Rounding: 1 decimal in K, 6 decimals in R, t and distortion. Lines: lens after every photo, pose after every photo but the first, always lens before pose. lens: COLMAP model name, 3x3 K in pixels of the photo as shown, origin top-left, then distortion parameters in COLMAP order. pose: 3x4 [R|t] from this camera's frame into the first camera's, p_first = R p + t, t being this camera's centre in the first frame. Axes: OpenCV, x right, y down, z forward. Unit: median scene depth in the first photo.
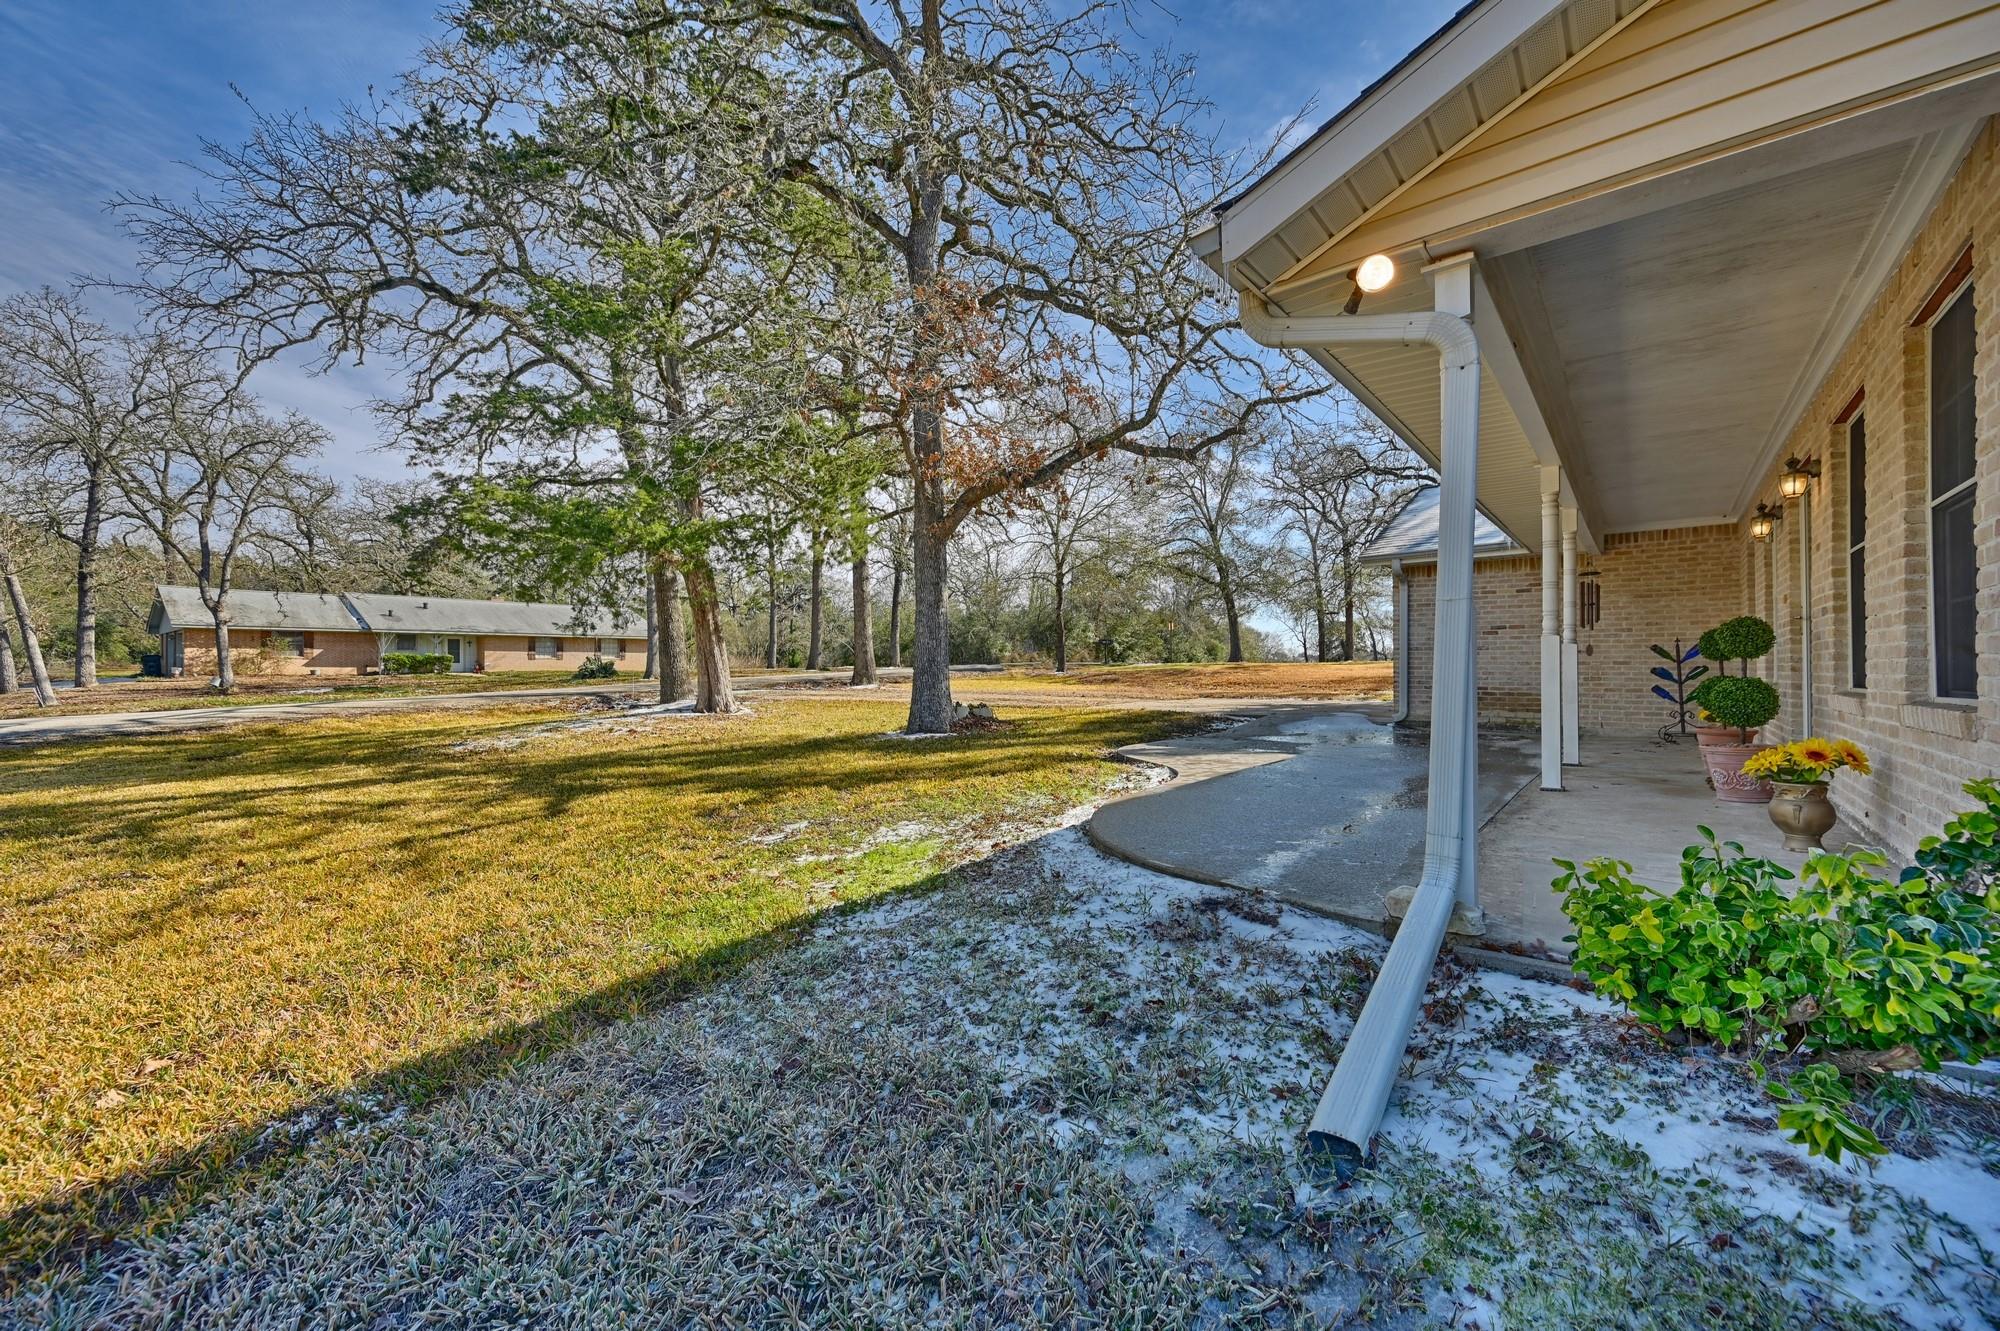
lens RADIAL K [[790.7, 0, 1011.1], [0, 790.7, 664.9], [0, 0, 1]] dist [-0.001519, -0.000249]
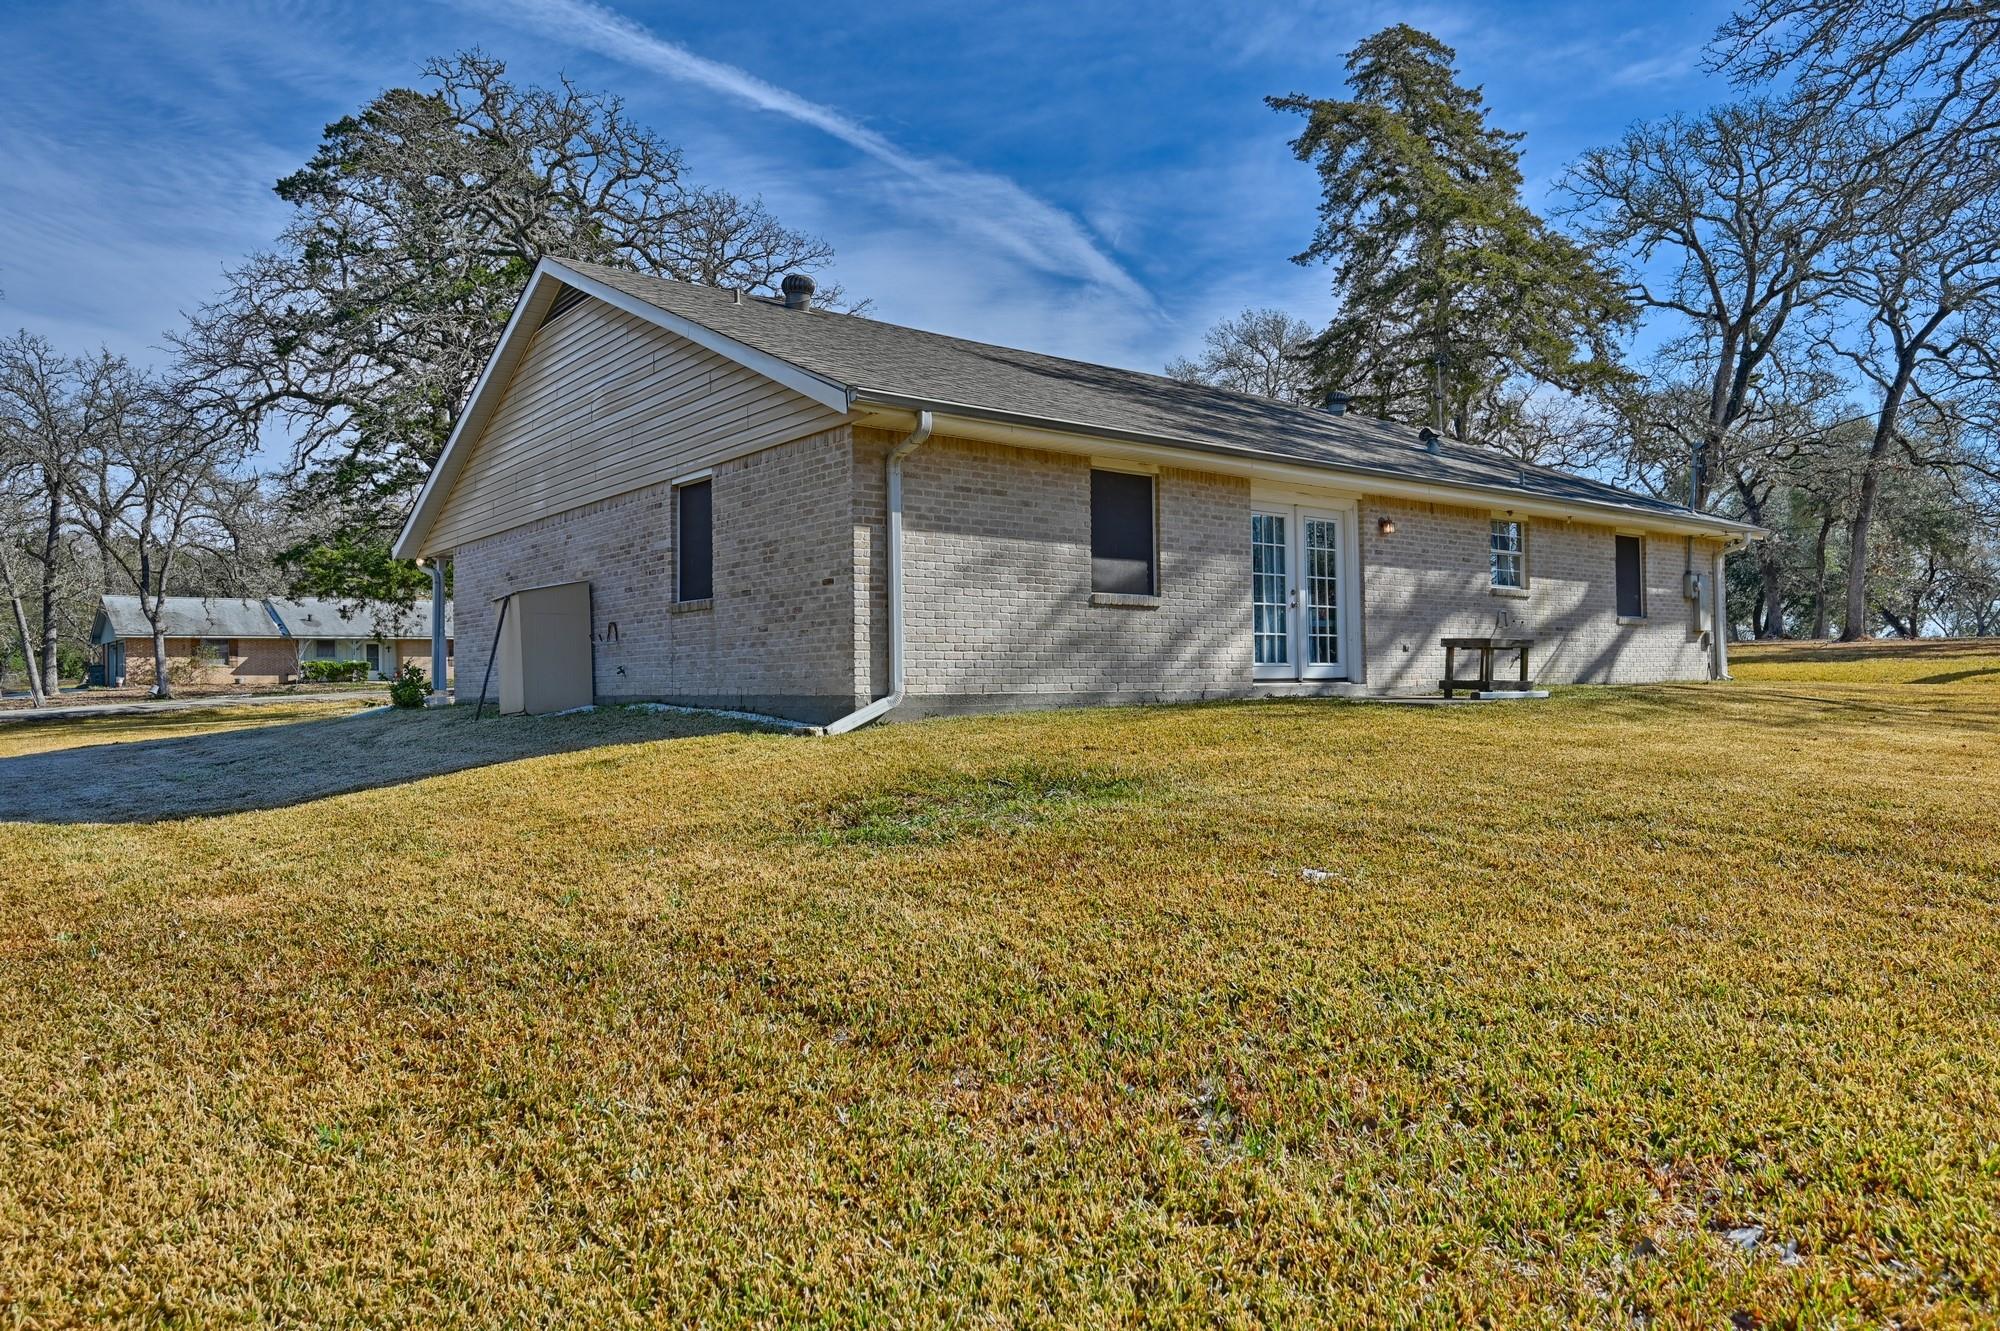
lens RADIAL K [[1264.5, 0, 994.6], [0, 1264.5, 661.5], [0, 0, 1]] dist [-0.011466, -0.001002]
pose [[0.982174, -0.013632, -0.187480, 0.319551], [0.012226, 0.999888, -0.008650, 0.010316], [0.187577, 0.006204, 0.982230, -0.345198]]
